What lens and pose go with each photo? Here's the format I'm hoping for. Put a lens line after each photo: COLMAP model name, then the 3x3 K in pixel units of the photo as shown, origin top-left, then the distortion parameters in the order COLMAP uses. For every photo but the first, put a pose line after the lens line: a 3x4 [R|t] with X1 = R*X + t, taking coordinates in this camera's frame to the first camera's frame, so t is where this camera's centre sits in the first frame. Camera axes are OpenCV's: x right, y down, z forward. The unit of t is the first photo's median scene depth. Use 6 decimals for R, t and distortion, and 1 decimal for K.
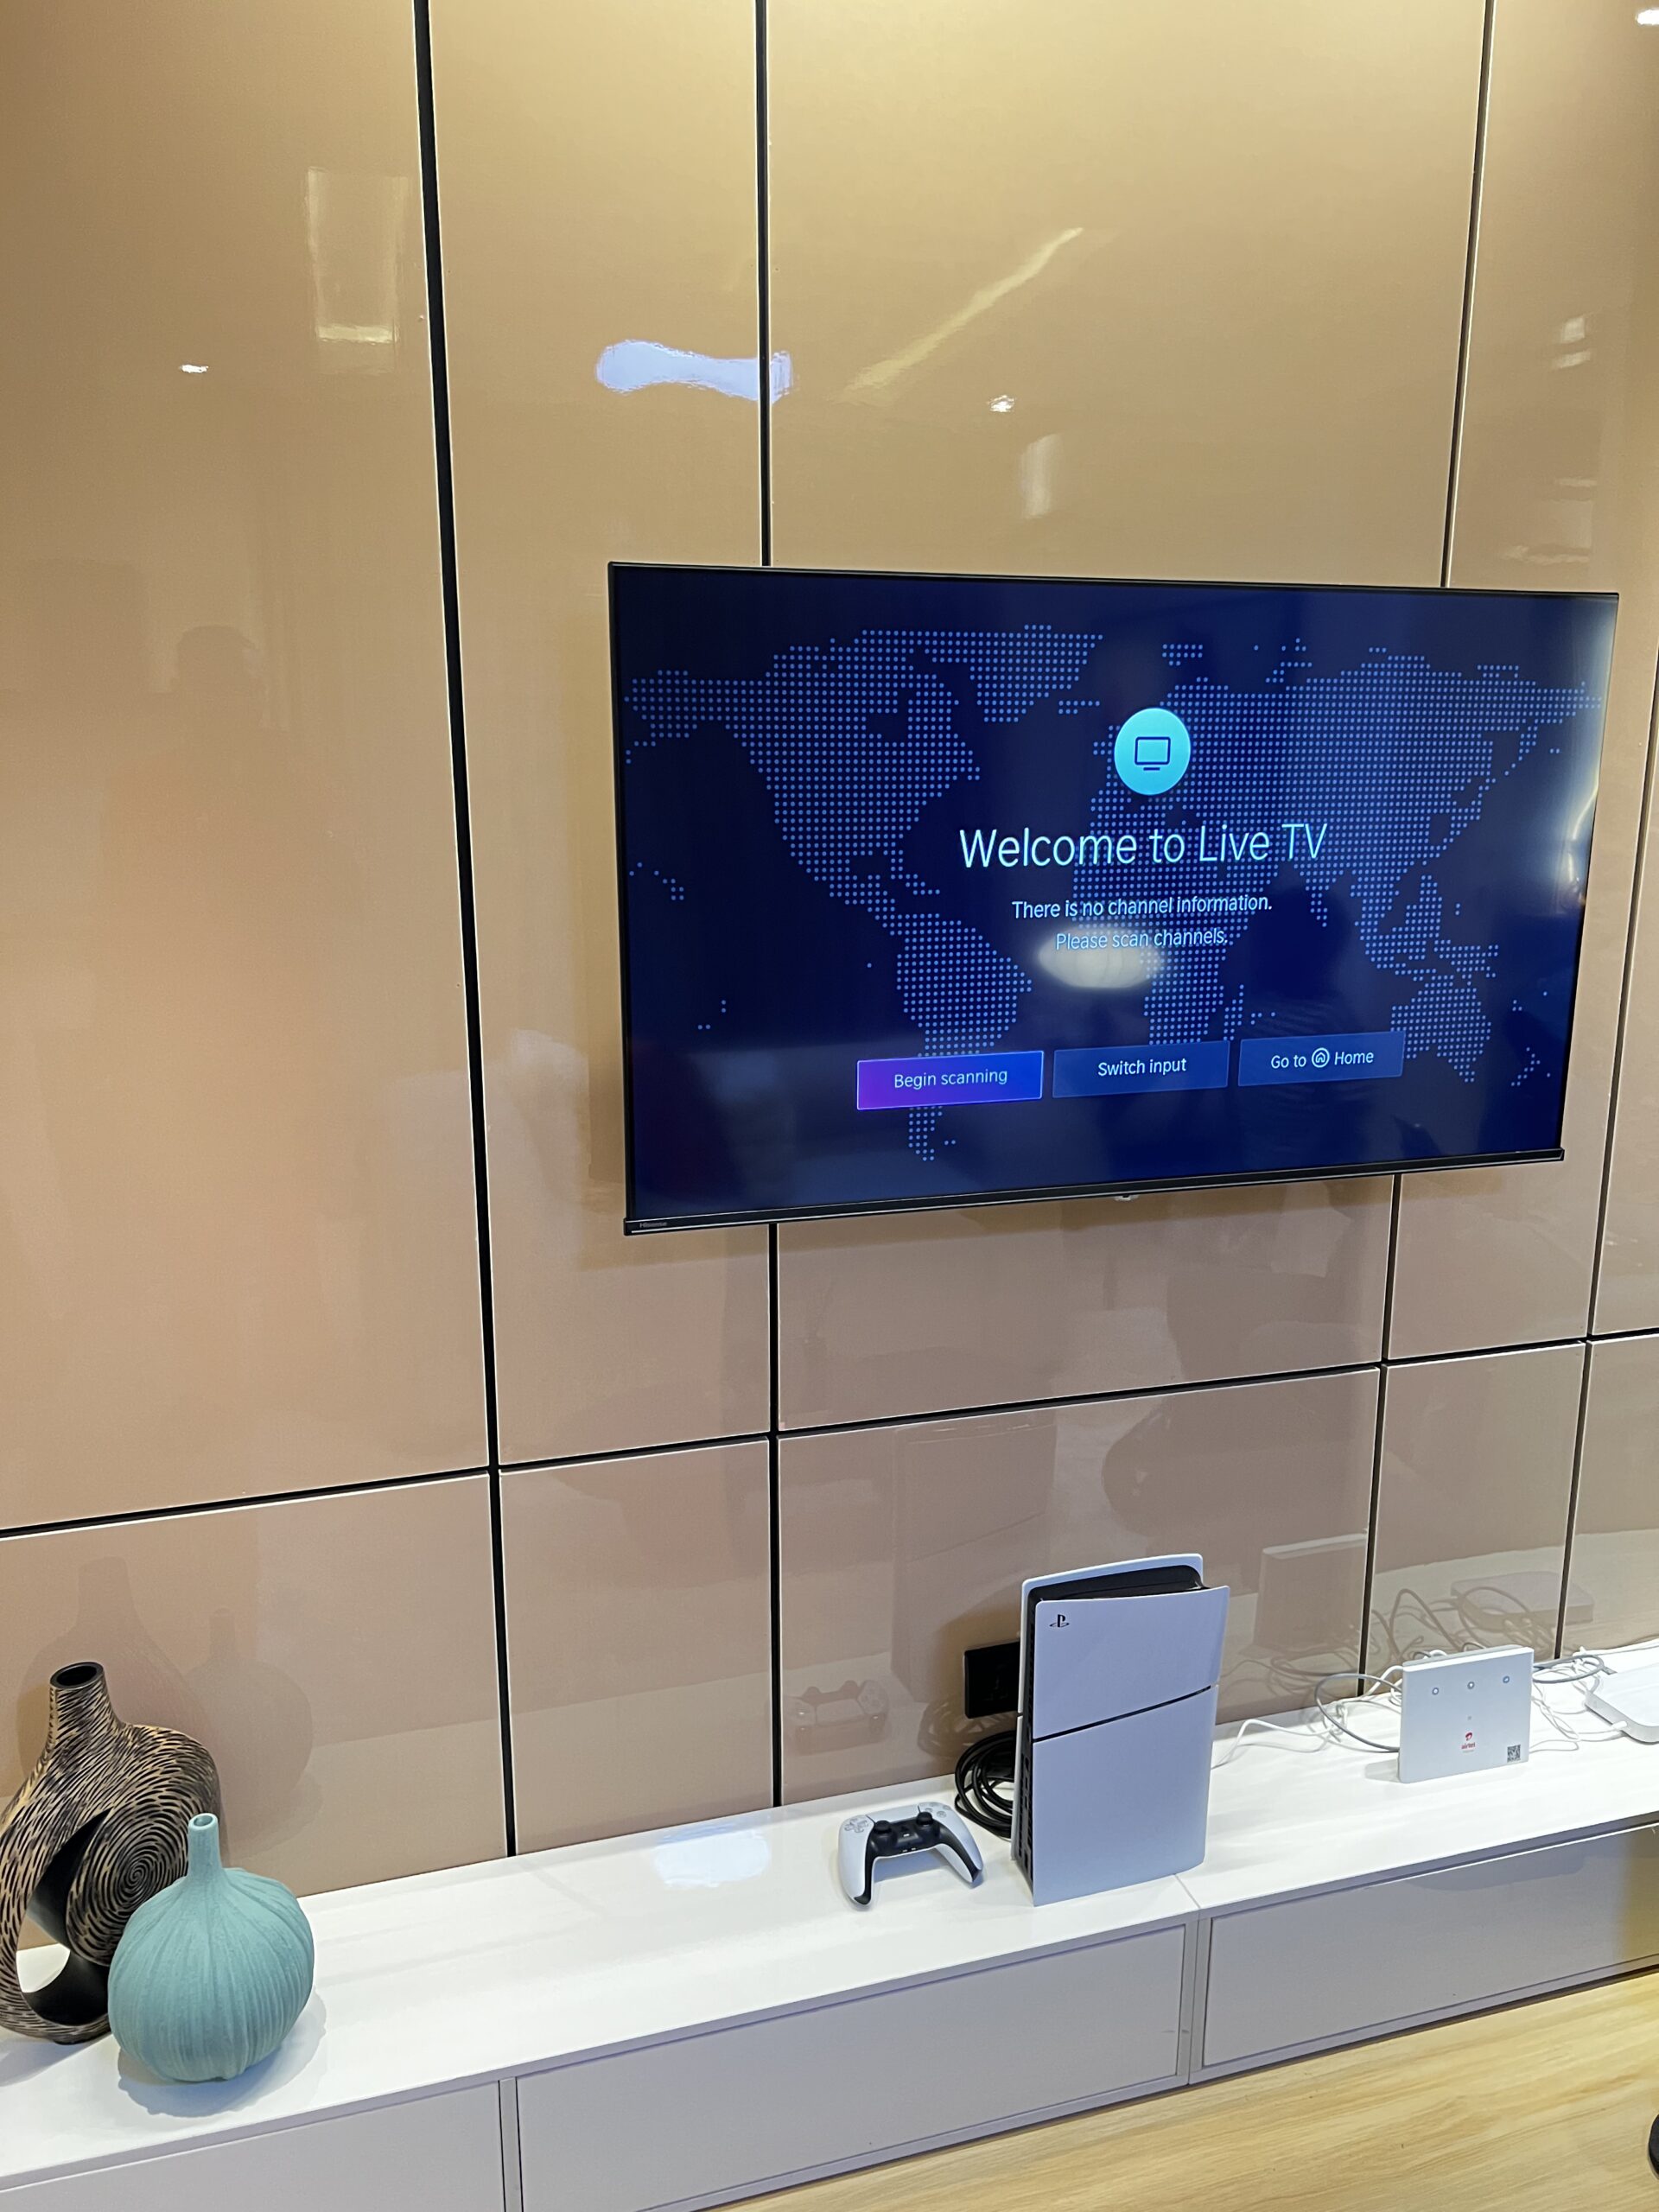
lens RADIAL K [[1655.5, 0, 855.9], [0, 1655.5, 1115.6], [0, 0, 1]] dist [0.049801, -0.055287]
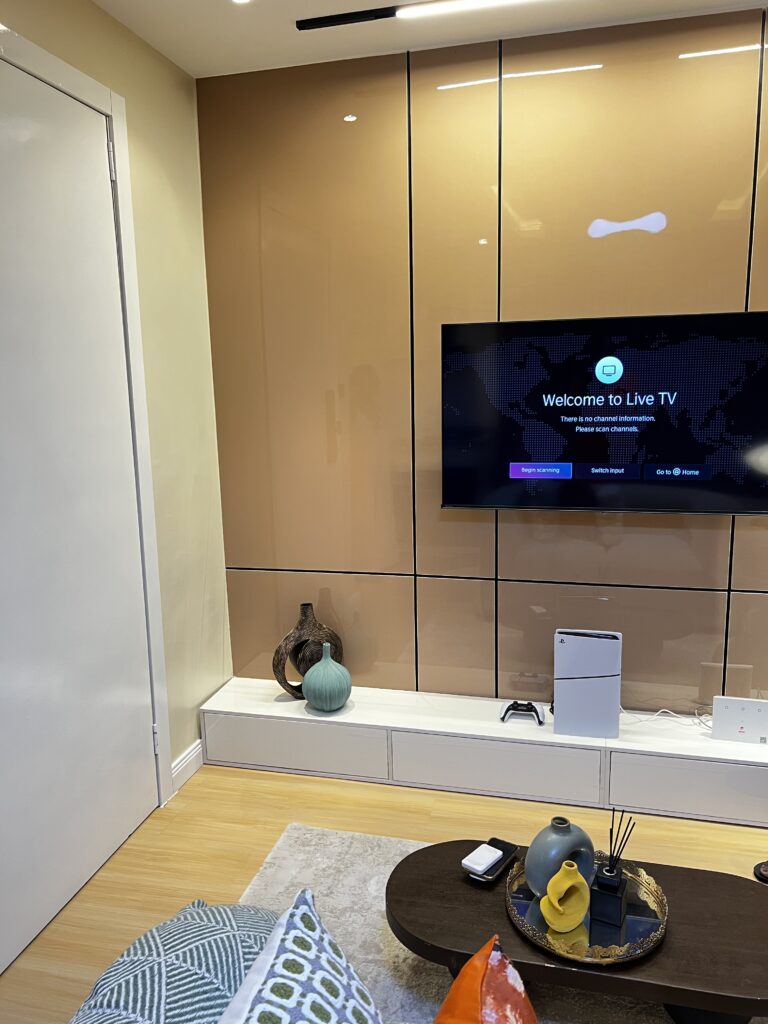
lens RADIAL K [[766.4, 0, 390.7], [0, 766.4, 509.7], [0, 0, 1]] dist [0.049801, -0.055287]
pose [[0.855820, 0.070745, -0.512413, 0.590885], [-0.092316, 0.995589, -0.016731, 0.109570], [0.508969, 0.061623, 0.858576, -0.460454]]
